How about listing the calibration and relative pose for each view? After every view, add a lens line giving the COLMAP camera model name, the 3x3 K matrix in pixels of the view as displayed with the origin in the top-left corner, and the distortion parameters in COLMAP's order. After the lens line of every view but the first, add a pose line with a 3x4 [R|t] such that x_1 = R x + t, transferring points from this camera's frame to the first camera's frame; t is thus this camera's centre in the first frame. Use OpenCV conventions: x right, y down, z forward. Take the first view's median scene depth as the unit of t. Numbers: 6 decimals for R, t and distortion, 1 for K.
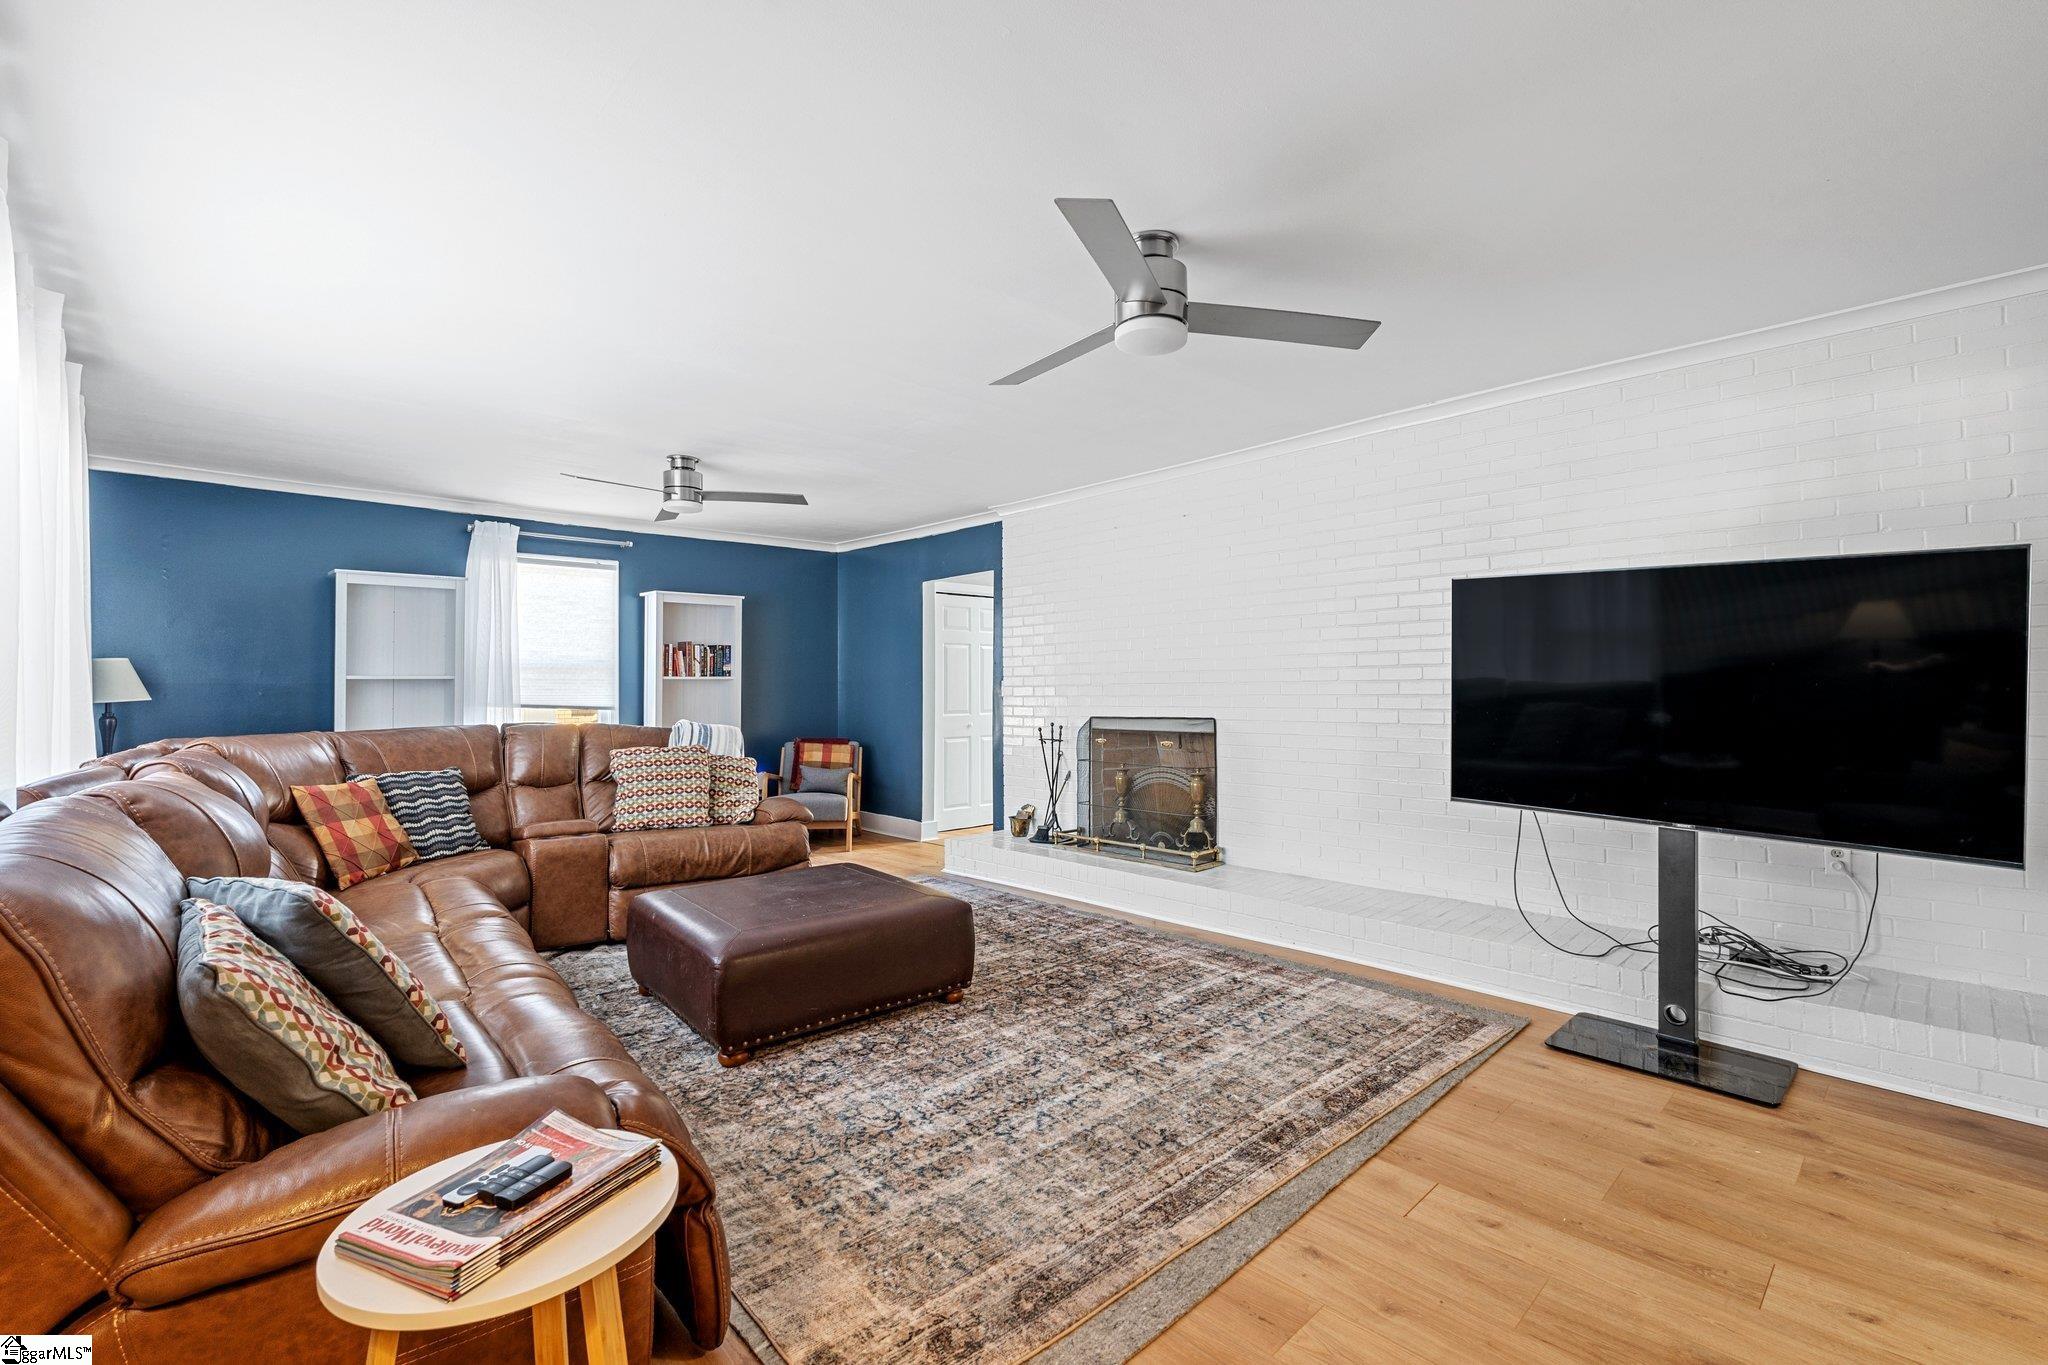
lens RADIAL K [[902.0, 0, 1024.0], [0, 902.0, 682.5], [0, 0, 1]] dist [-0.008975, 0.000545]
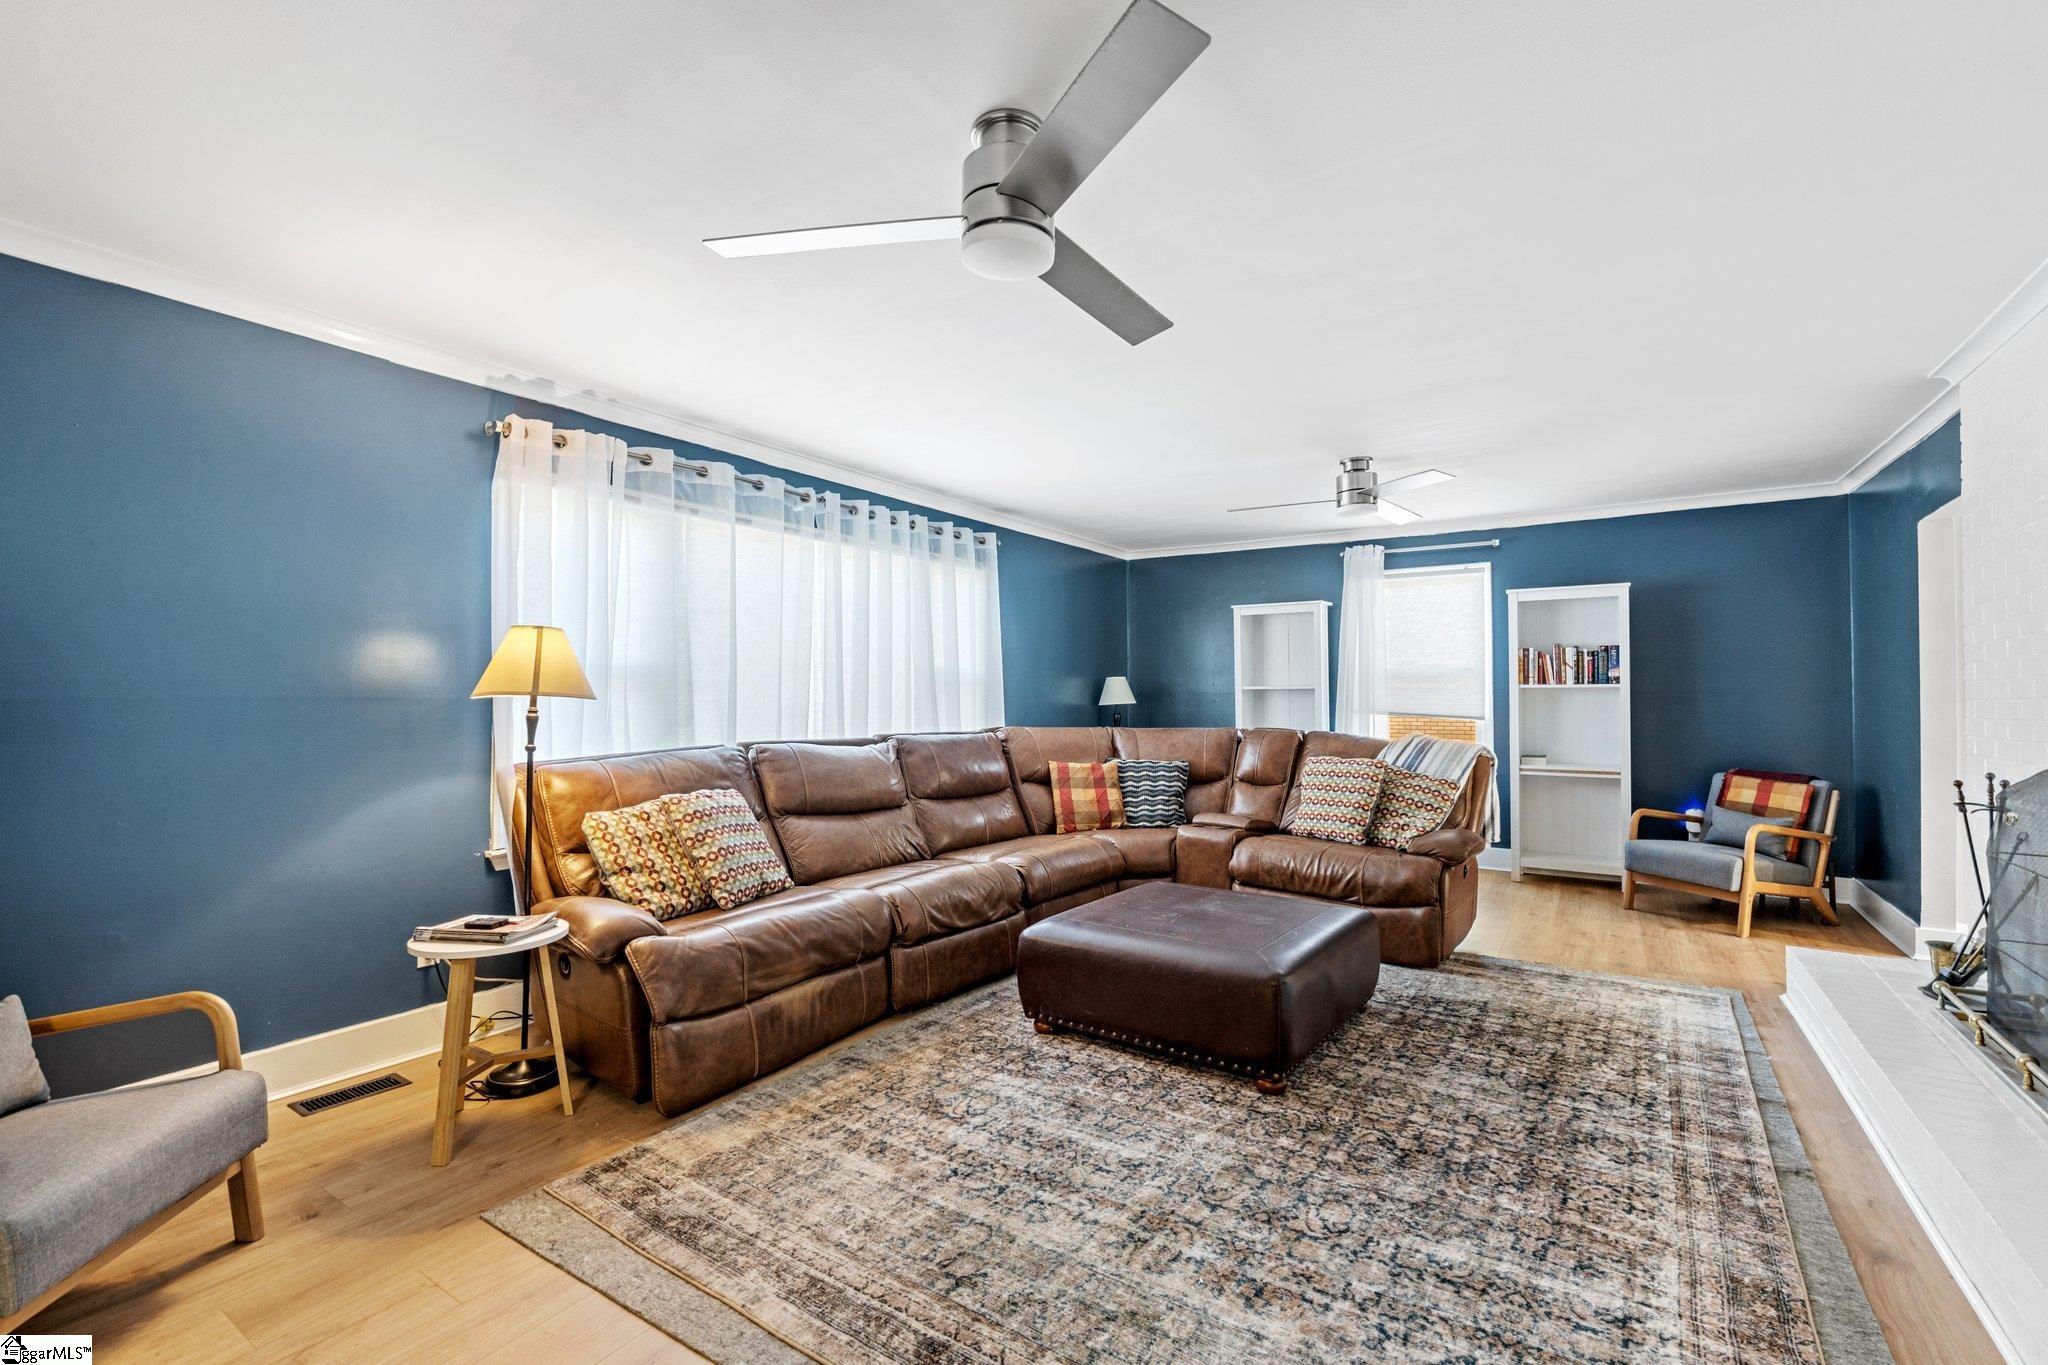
lens RADIAL K [[886.8, 0, 1029.7], [0, 886.8, 691.5], [0, 0, 1]] dist [-0.008929, 0.000711]
pose [[0.233647, 0.000563, -0.972321, 0.575396], [0.003492, 0.999993, 0.001418, -0.004970], [0.972315, -0.003727, 0.233643, 0.547060]]
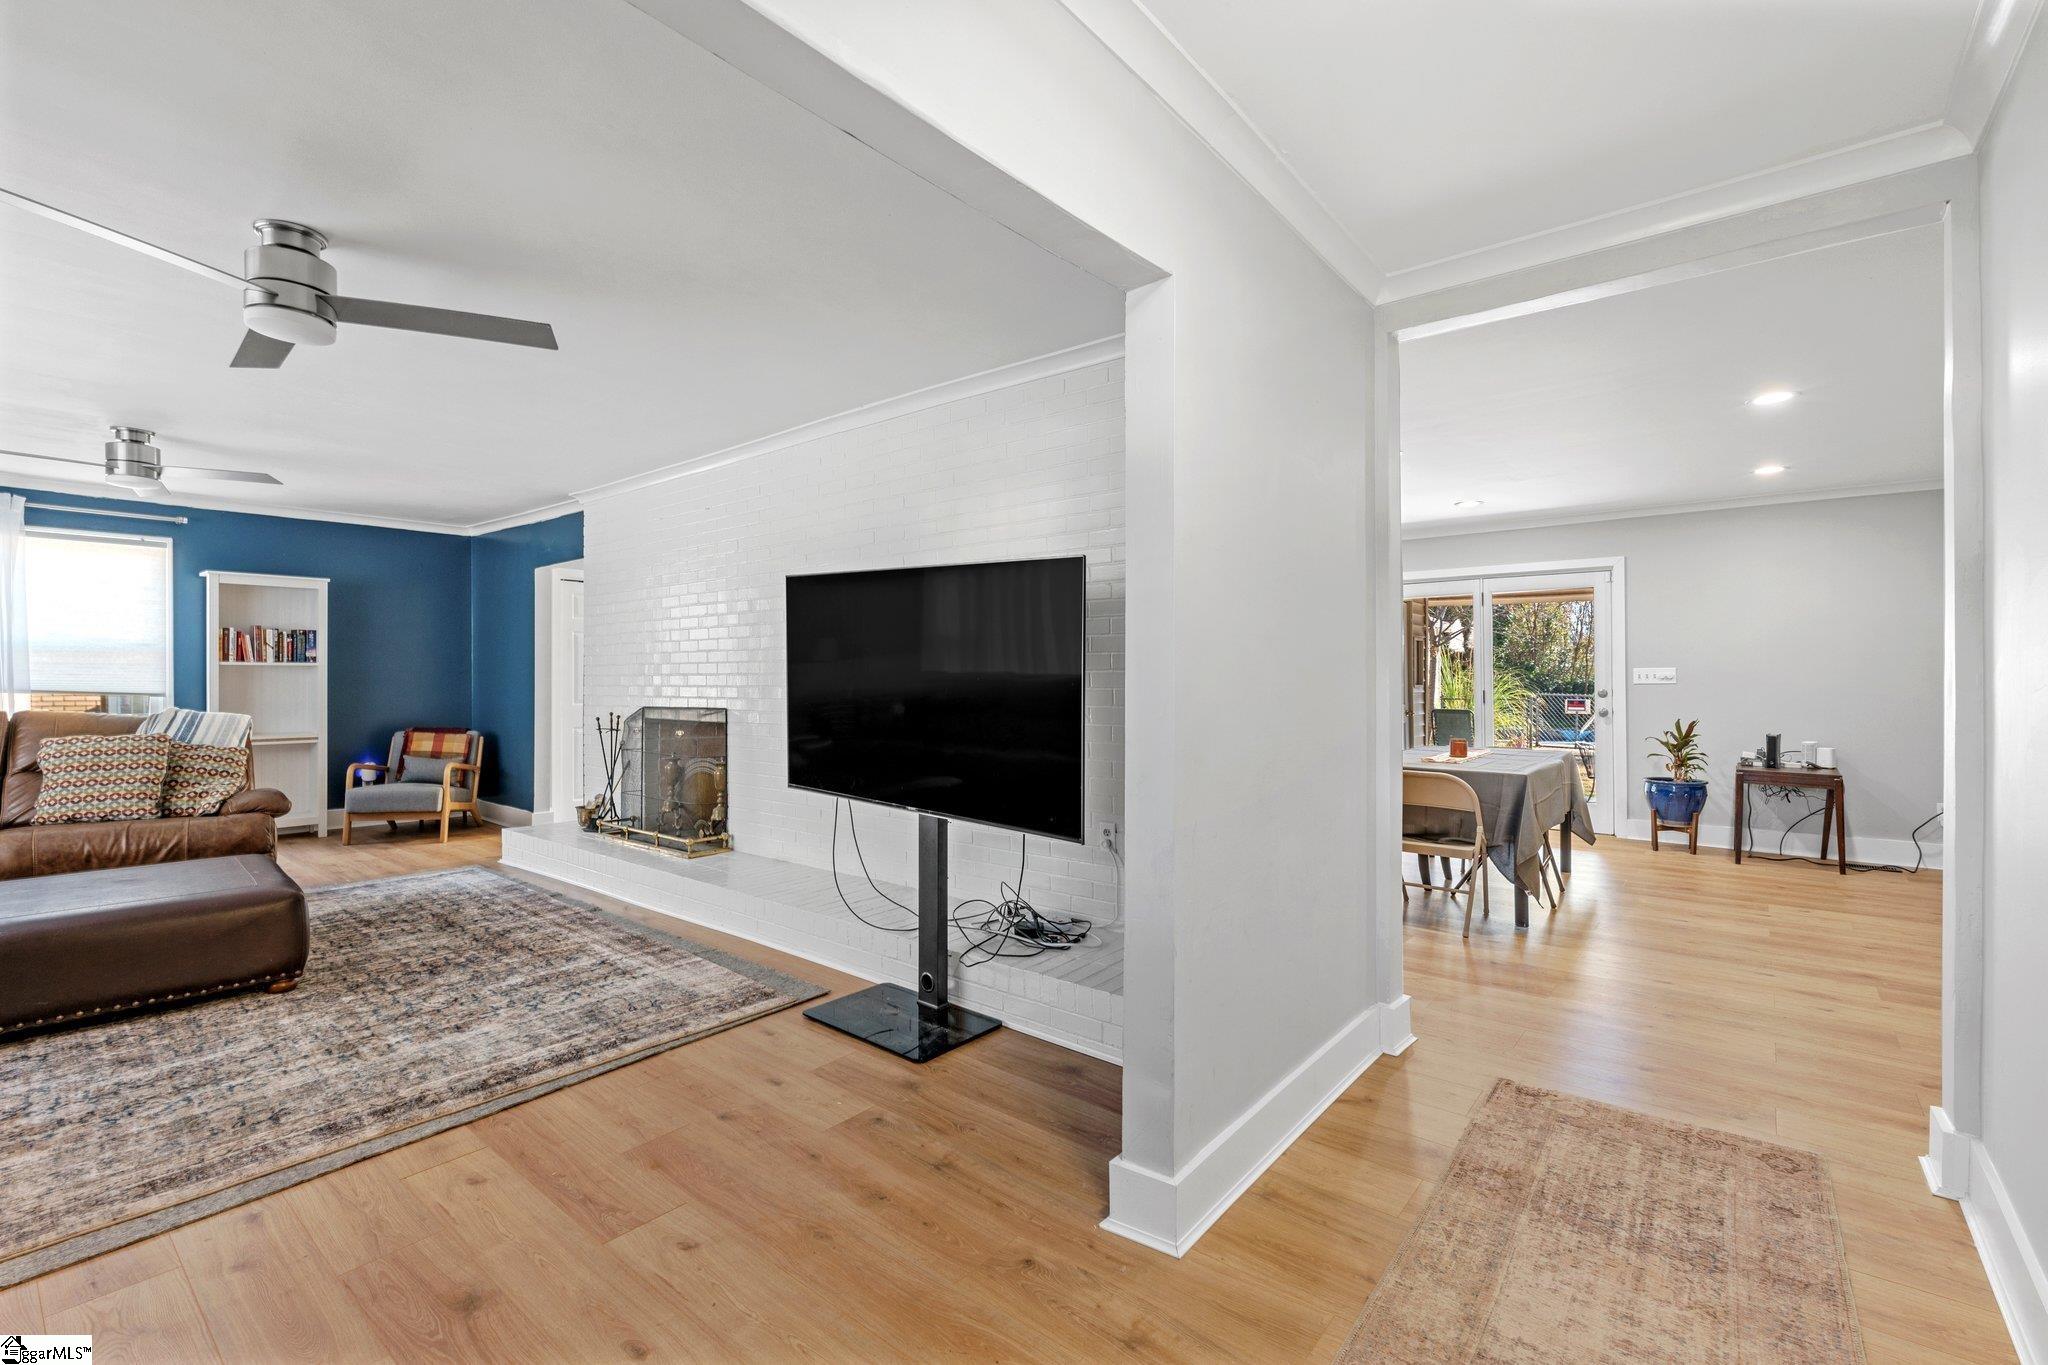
lens RADIAL K [[895.0, 0, 1033.4], [0, 895.0, 685.0], [0, 0, 1]] dist [-0.008031, 0.000272]
pose [[0.990920, 0.008828, 0.134161, 0.544869], [-0.010414, 0.999884, 0.011123, -0.002385], [-0.134047, -0.012419, 0.990897, -0.068133]]
